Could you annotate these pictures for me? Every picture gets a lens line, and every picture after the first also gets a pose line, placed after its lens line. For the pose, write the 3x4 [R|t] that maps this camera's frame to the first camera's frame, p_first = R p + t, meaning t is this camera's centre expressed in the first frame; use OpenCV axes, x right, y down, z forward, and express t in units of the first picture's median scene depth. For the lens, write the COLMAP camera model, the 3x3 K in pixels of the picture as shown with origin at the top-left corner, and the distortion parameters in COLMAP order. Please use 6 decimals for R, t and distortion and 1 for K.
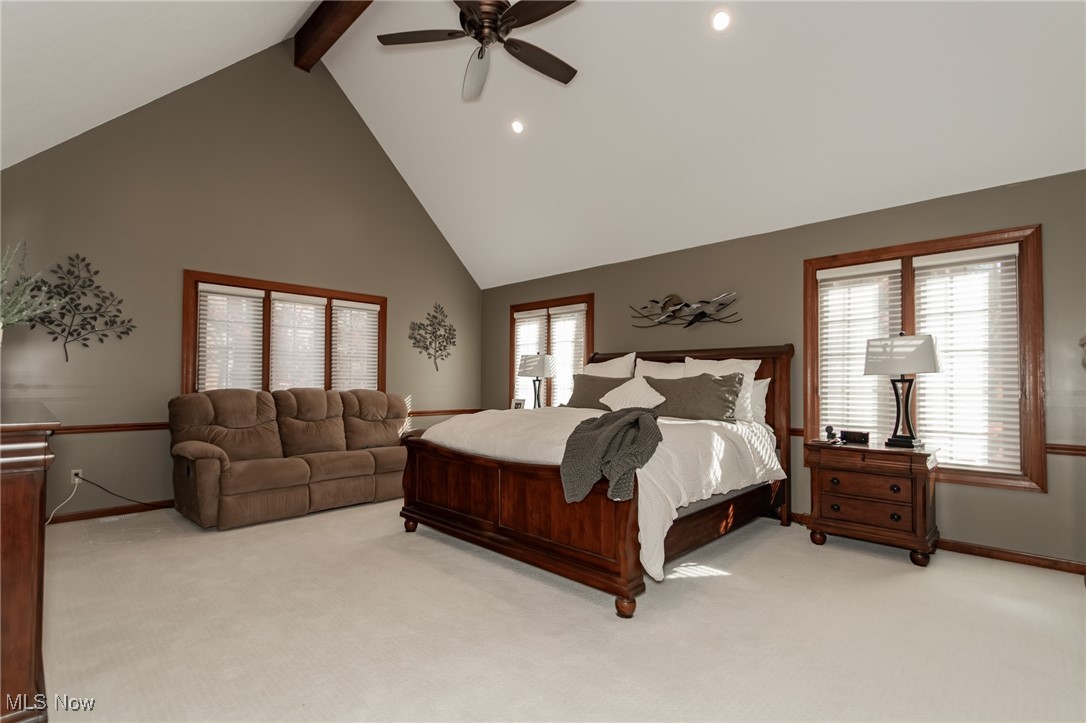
lens RADIAL K [[505.9, 0, 540.9], [0, 505.9, 369.4], [0, 0, 1]] dist [0.002023, 0.000278]
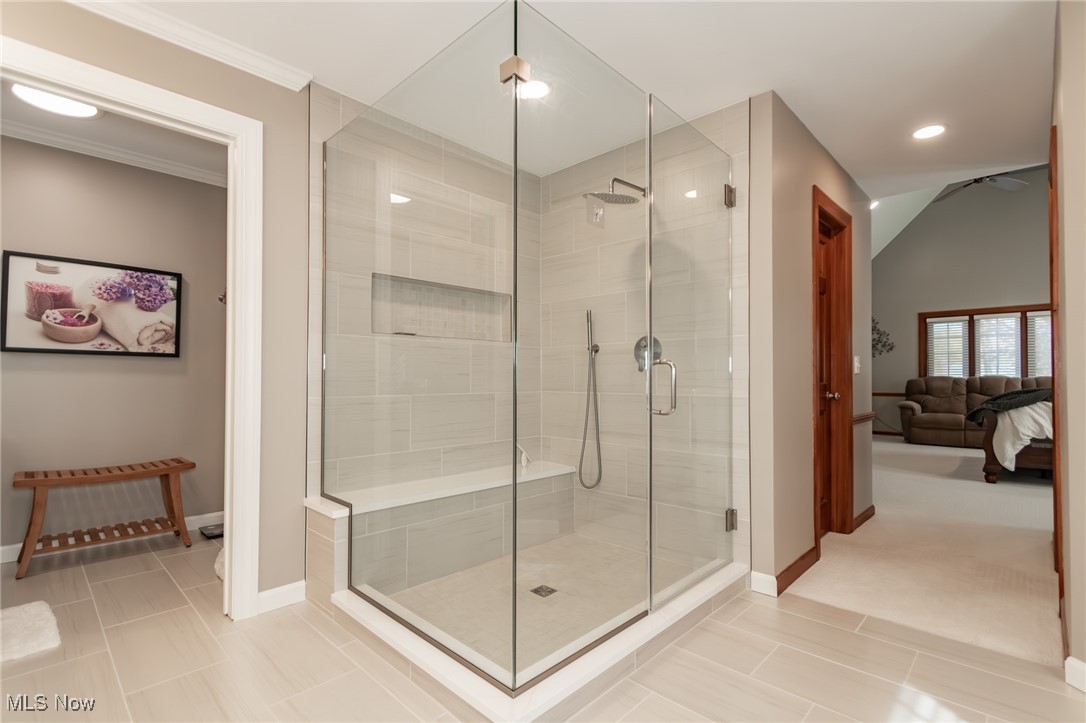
lens RADIAL K [[505.9, 0, 540.9], [0, 505.9, 369.4], [0, 0, 1]] dist [0.002023, 0.000278]
pose [[-0.012083, -0.019683, -0.999733, 1.176777], [0.027018, 0.999435, -0.020003, 0.012965], [0.999562, -0.027253, -0.011544, -0.390248]]
